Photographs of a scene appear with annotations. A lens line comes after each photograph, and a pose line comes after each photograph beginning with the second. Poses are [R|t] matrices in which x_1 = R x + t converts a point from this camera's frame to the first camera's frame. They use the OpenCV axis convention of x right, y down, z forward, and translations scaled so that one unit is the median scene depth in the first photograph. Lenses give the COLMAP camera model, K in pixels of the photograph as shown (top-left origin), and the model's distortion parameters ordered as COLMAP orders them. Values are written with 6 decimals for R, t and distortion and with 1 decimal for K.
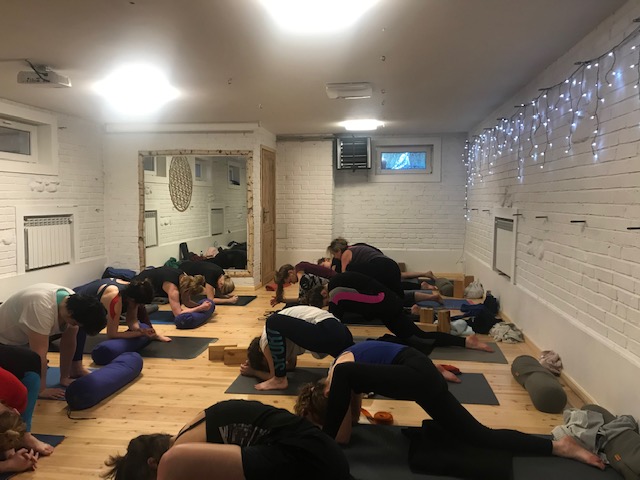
lens RADIAL K [[521.4, 0, 317.2], [0, 521.4, 235.3], [0, 0, 1]] dist [0.039729, -0.034590]
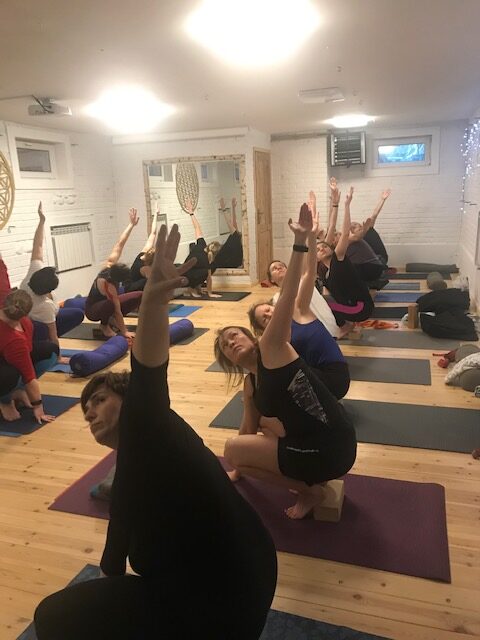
lens RADIAL K [[521.4, 0, 243.0], [0, 521.4, 324.0], [0, 0, 1]] dist [0.039729, -0.034590]
pose [[0.982483, 0.002634, -0.186332, 0.068653], [0.030823, 0.983830, 0.176430, -0.011787], [0.183784, -0.179083, 0.966516, -0.076292]]
